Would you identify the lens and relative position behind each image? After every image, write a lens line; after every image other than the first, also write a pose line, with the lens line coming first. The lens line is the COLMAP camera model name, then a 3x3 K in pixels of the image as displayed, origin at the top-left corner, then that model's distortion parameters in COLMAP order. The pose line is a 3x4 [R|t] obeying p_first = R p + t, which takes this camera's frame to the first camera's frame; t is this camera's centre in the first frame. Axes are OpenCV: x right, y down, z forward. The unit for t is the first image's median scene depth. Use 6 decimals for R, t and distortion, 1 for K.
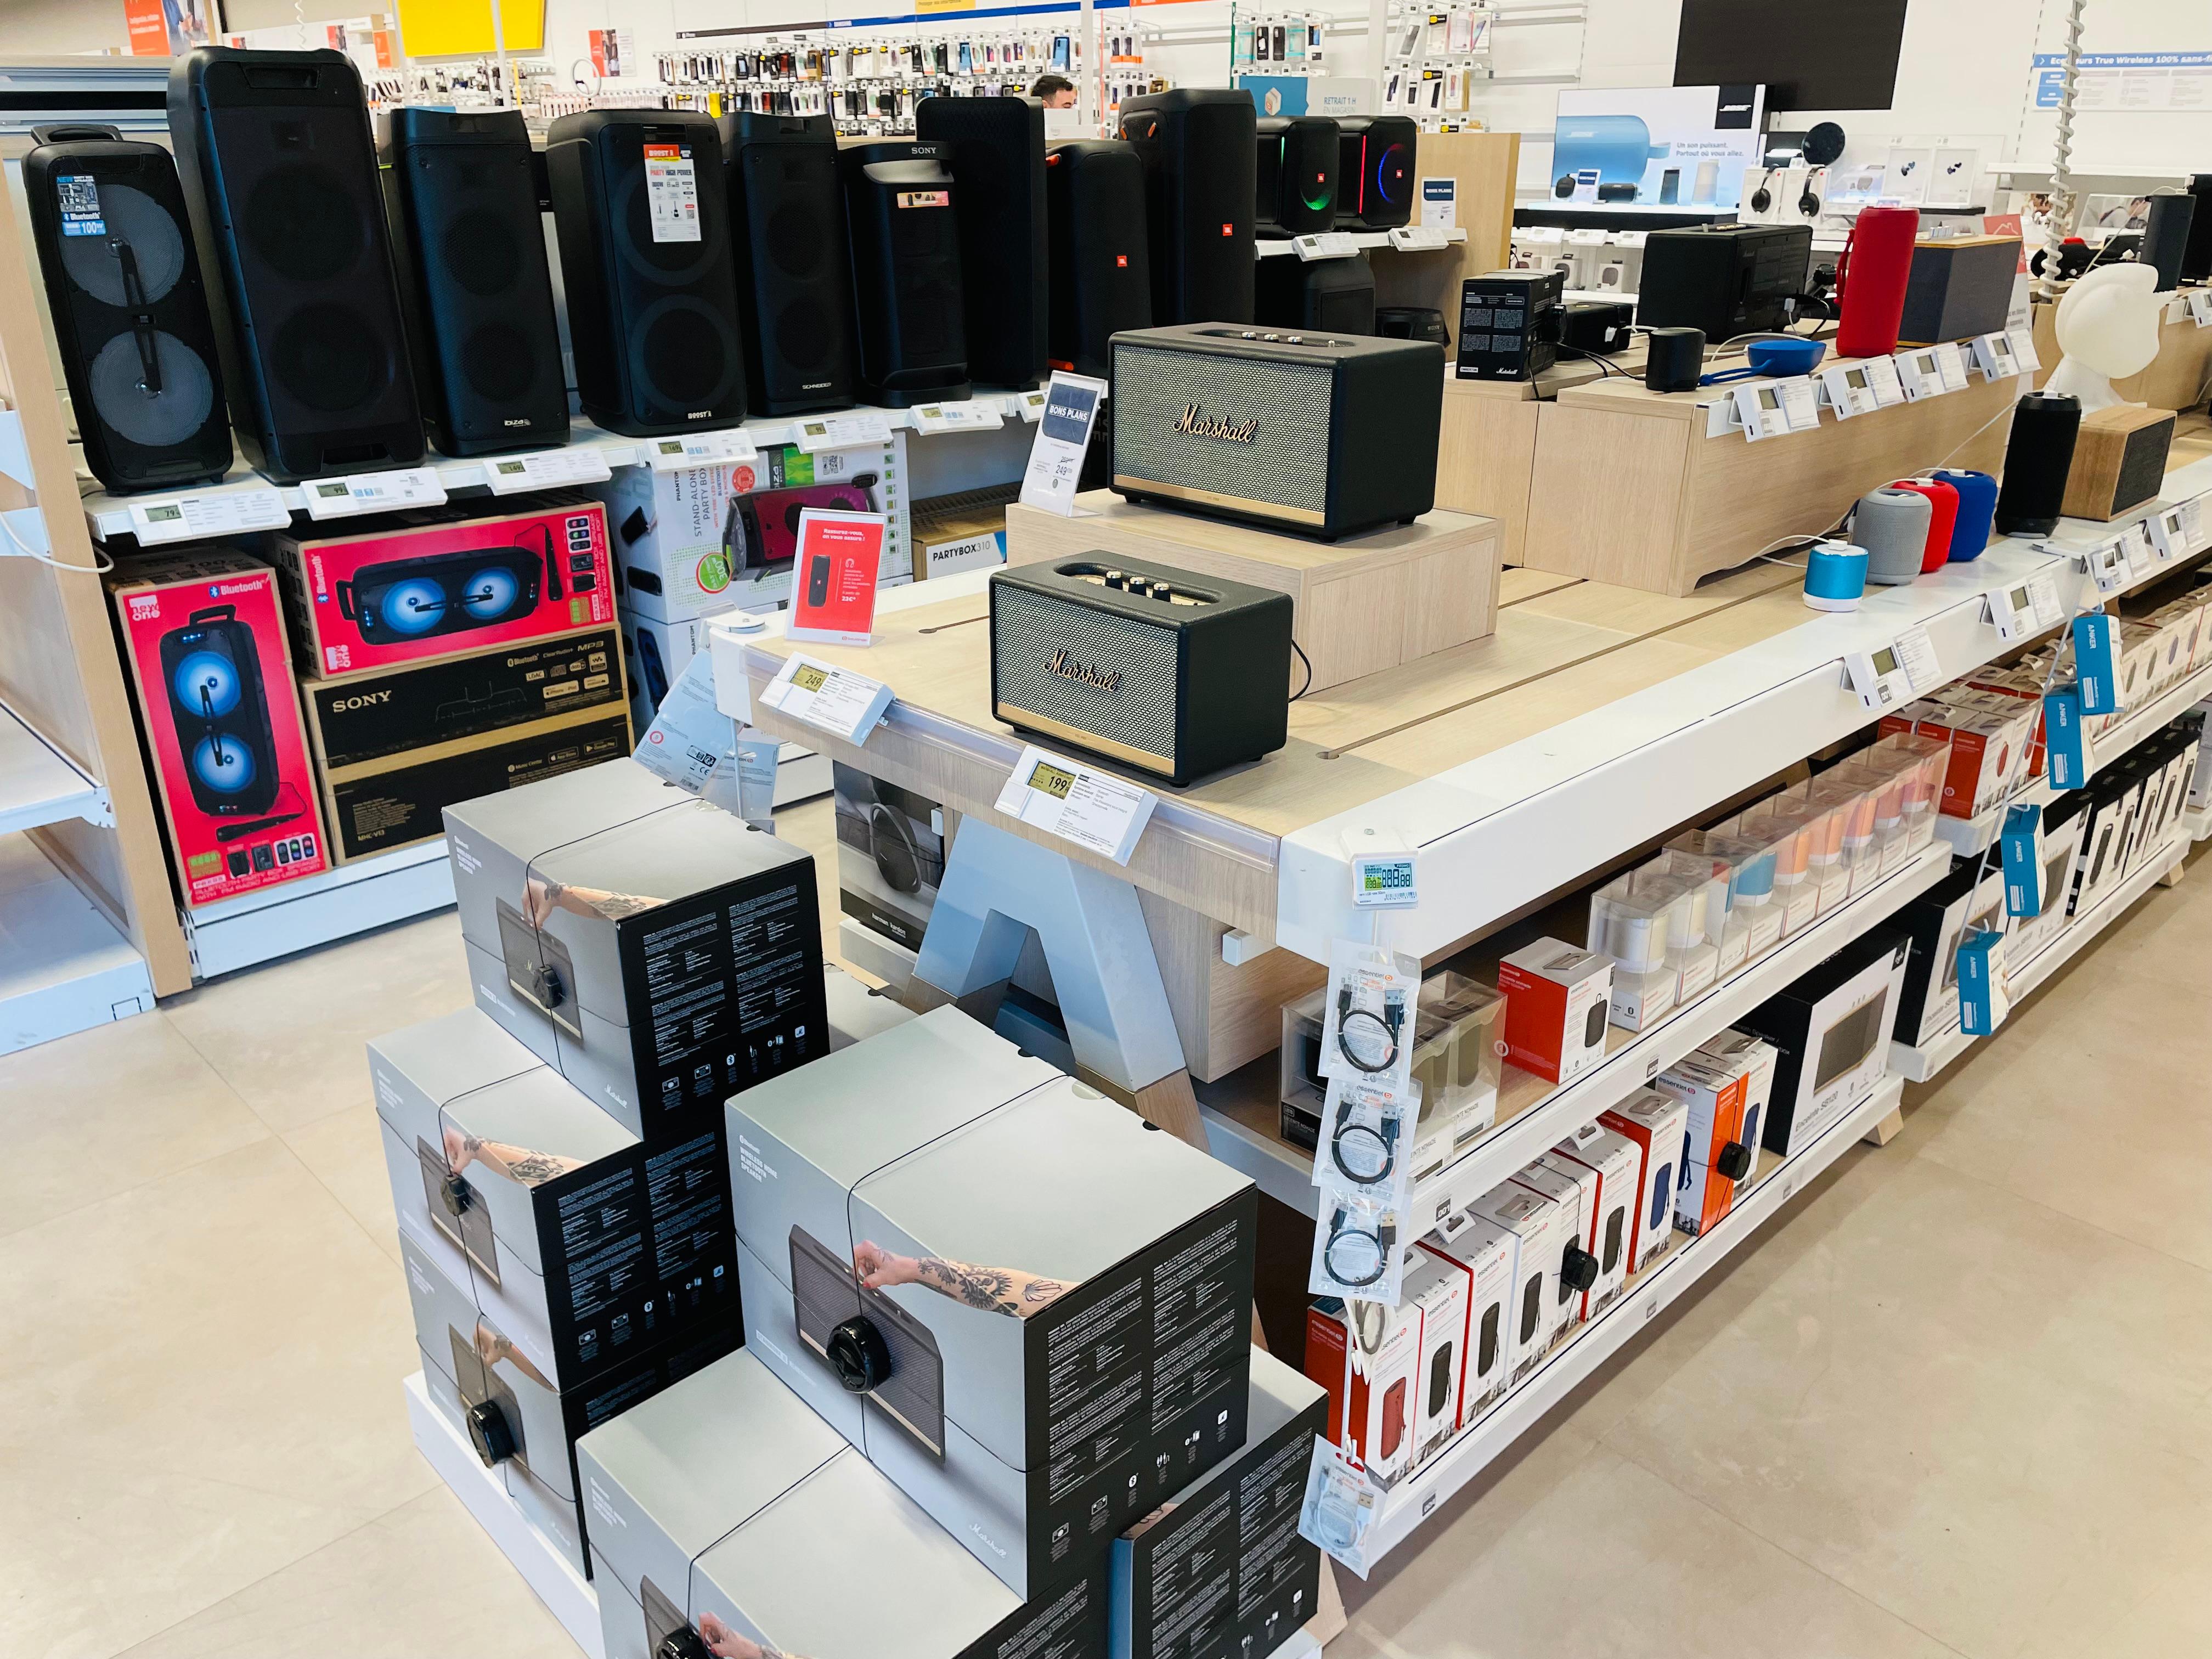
lens RADIAL K [[1680.1, 0, 1067.2], [0, 1680.1, 819.7], [0, 0, 1]] dist [0.092250, -0.107204]
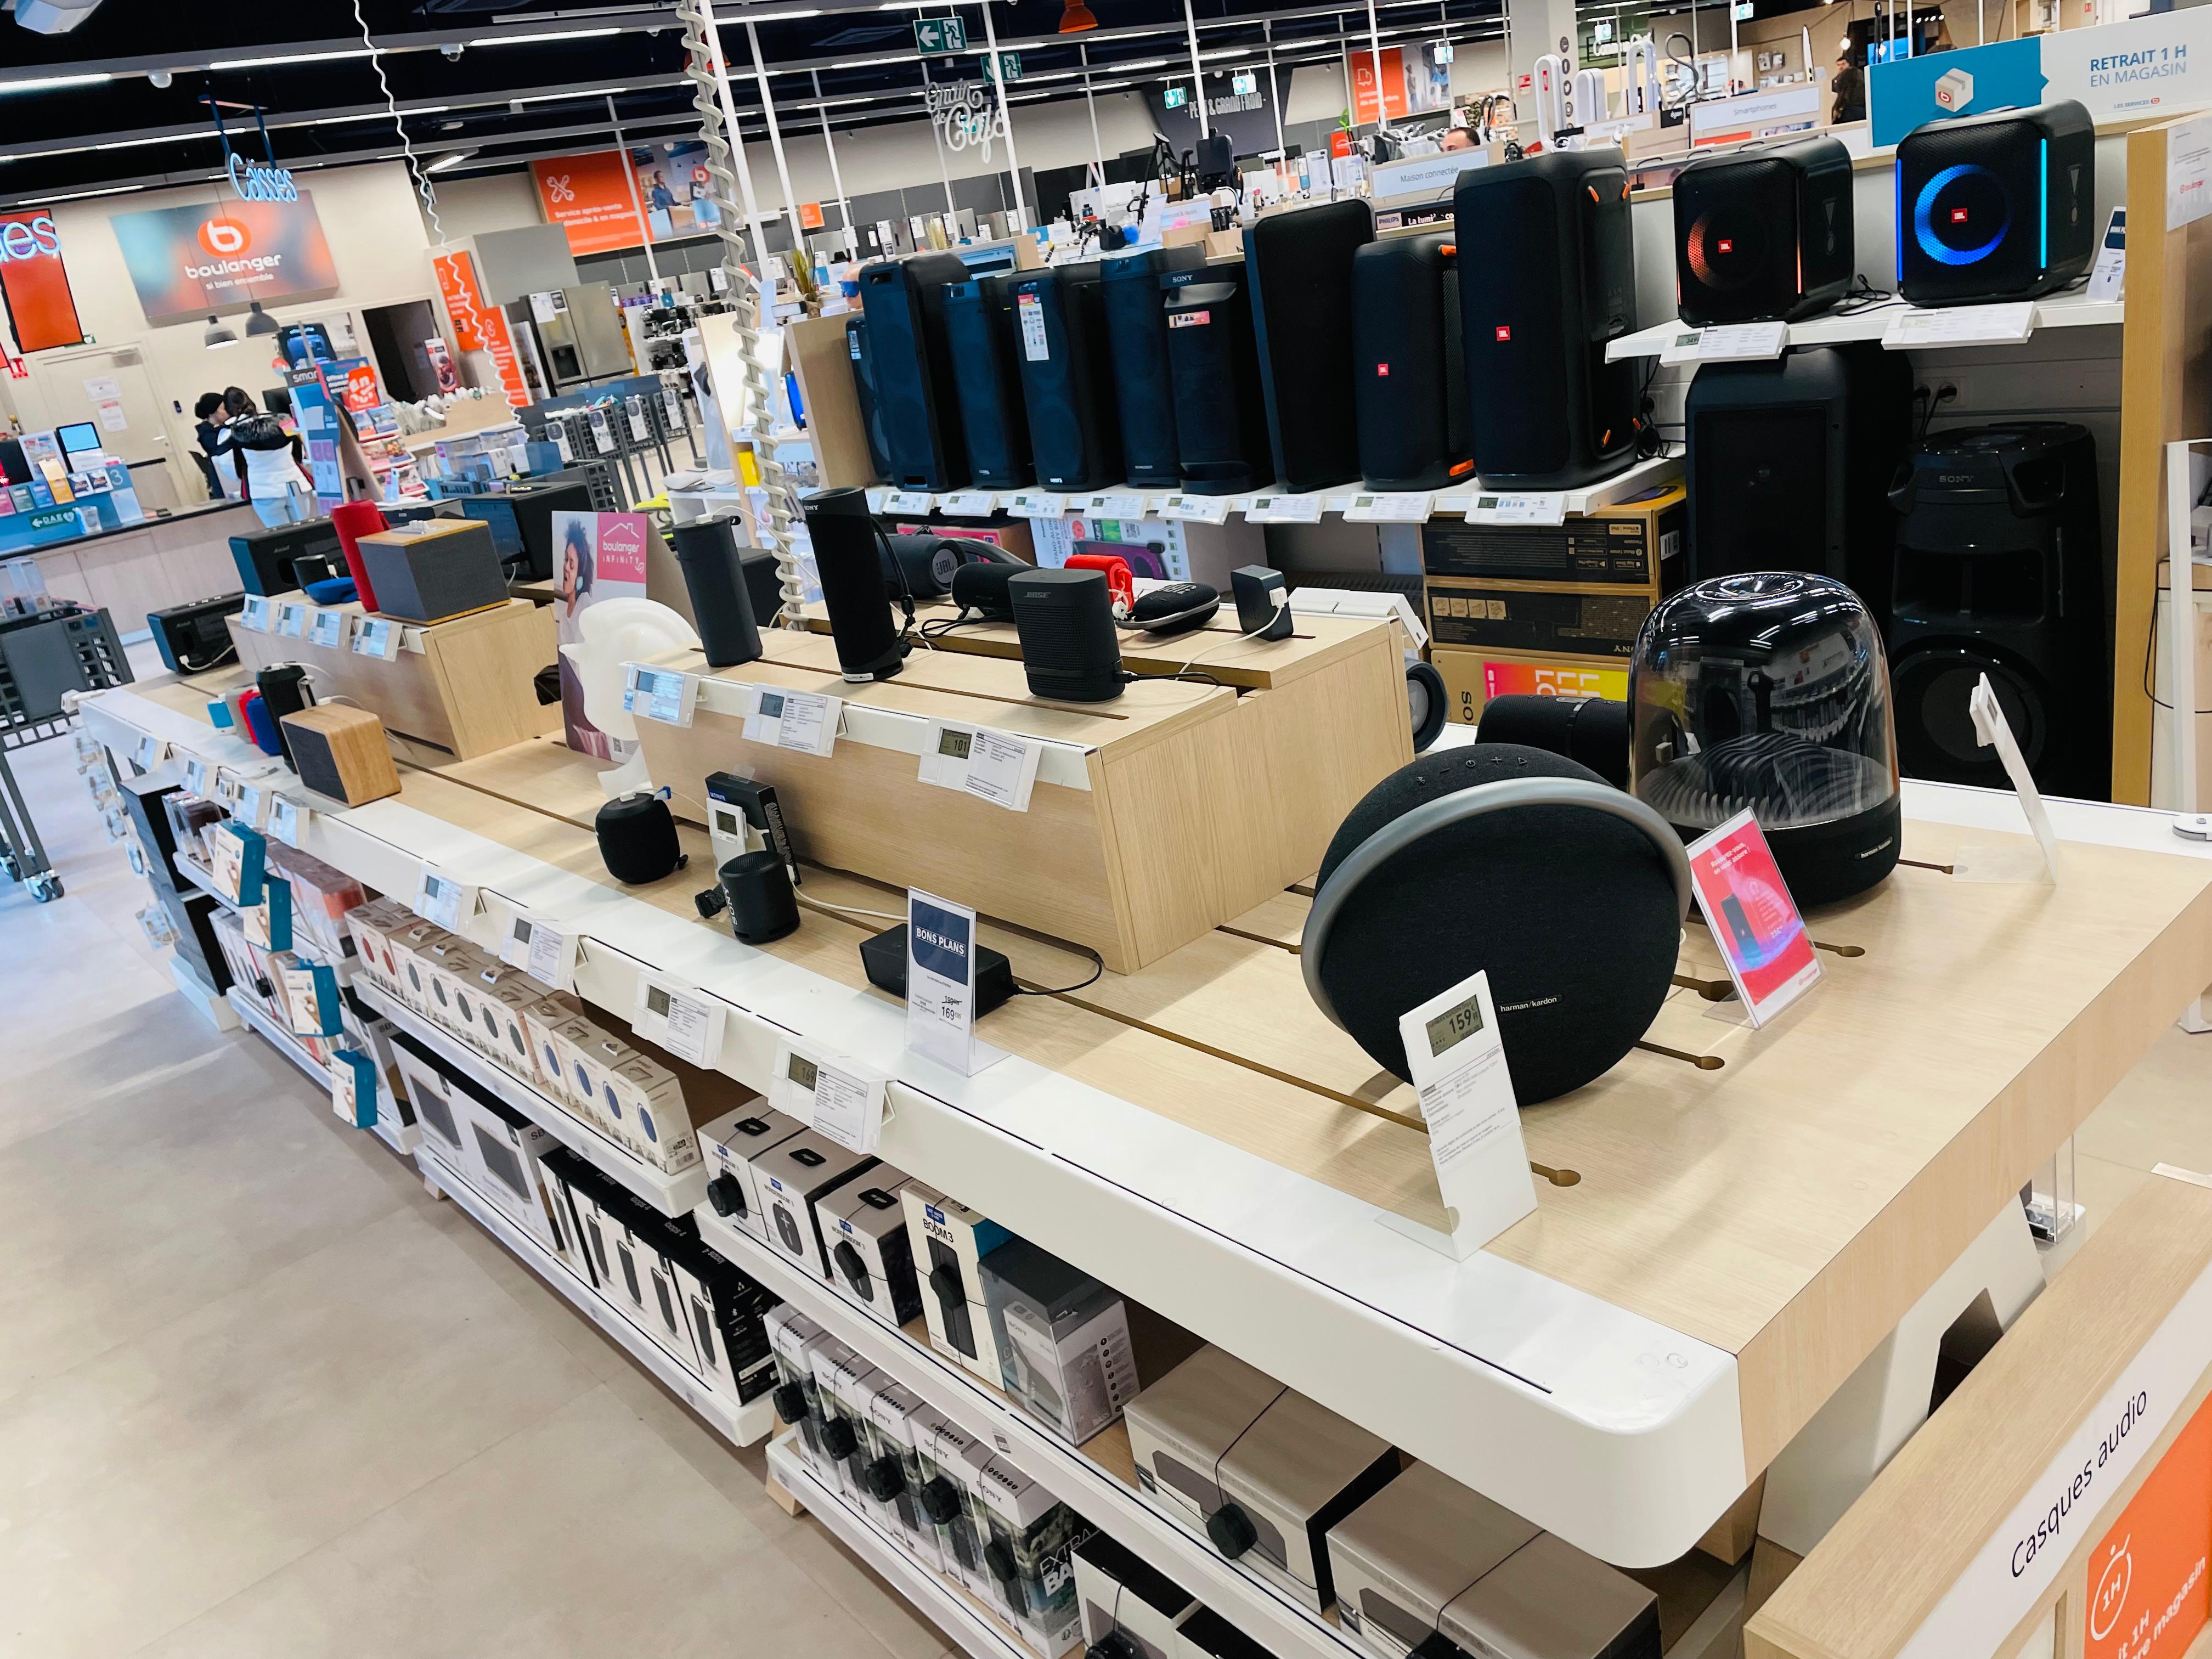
lens RADIAL K [[1680.1, 0, 1102.4], [0, 1680.1, 827.5], [0, 0, 1]] dist [0.092250, -0.107204]
pose [[-0.035919, 0.347026, -0.937167, 1.205105], [-0.214412, 0.913259, 0.346390, -0.474410], [0.976083, 0.213382, 0.041603, 1.054607]]
